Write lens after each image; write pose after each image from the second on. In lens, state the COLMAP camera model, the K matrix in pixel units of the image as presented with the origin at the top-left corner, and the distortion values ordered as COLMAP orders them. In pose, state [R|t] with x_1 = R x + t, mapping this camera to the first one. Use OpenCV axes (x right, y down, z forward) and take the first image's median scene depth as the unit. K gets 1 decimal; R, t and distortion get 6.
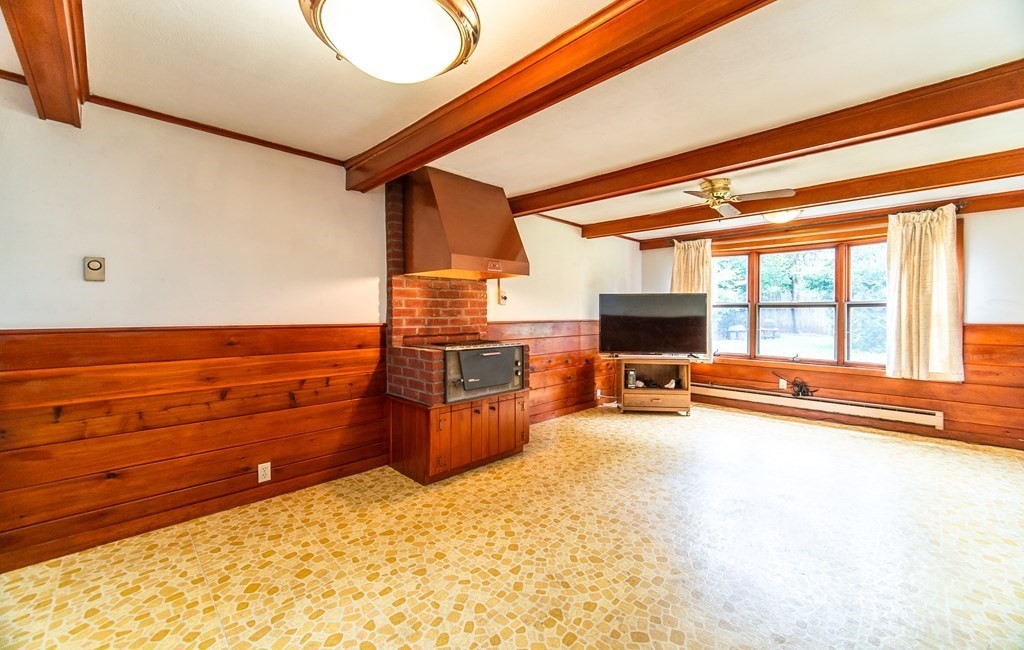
lens RADIAL K [[404.9, 0, 509.8], [0, 404.9, 314.6], [0, 0, 1]] dist [-0.001101, 0.000068]
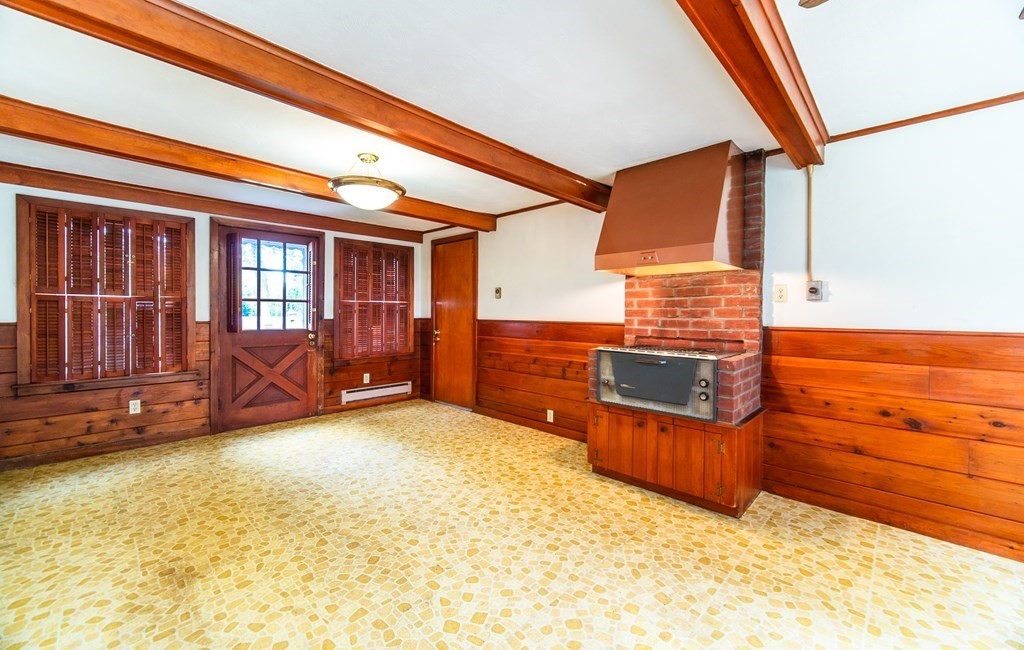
lens RADIAL K [[404.9, 0, 508.5], [0, 404.9, 317.6], [0, 0, 1]] dist [-0.001101, 0.000068]
pose [[0.023787, 0.012448, -0.999640, 0.756977], [-0.008794, 0.999886, 0.012241, -0.003247], [0.999678, 0.008499, 0.023894, 0.649016]]
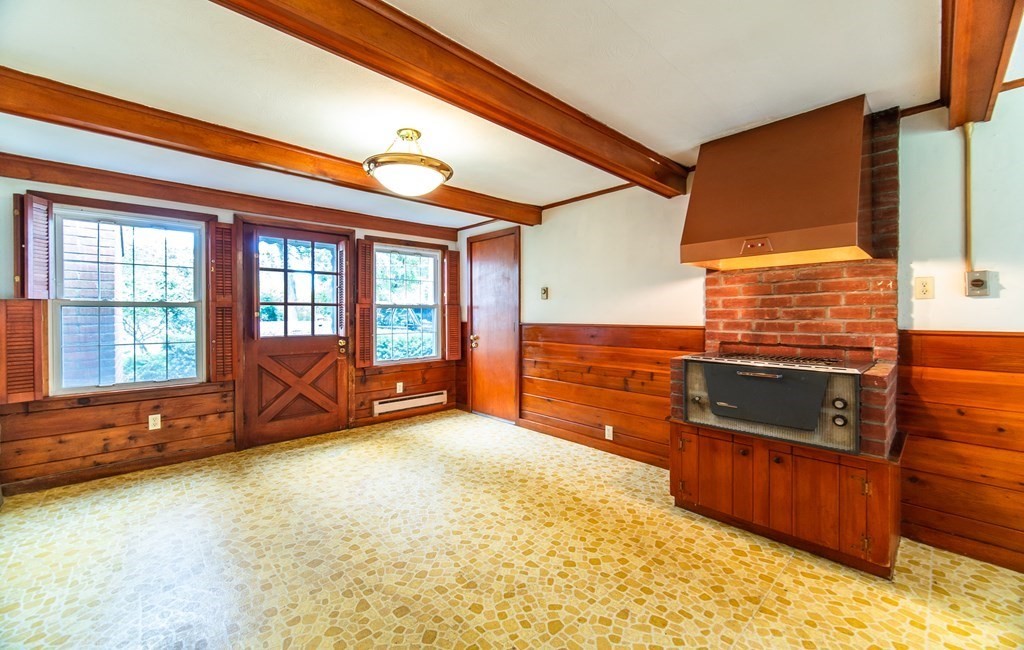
lens RADIAL K [[404.9, 0, 508.9], [0, 404.9, 318.0], [0, 0, 1]] dist [-0.001101, 0.000068]
pose [[-0.028126, 0.006855, -0.999581, 0.614125], [0.000055, 0.999976, 0.006856, -0.003674], [0.999604, 0.000138, -0.028125, 0.569447]]
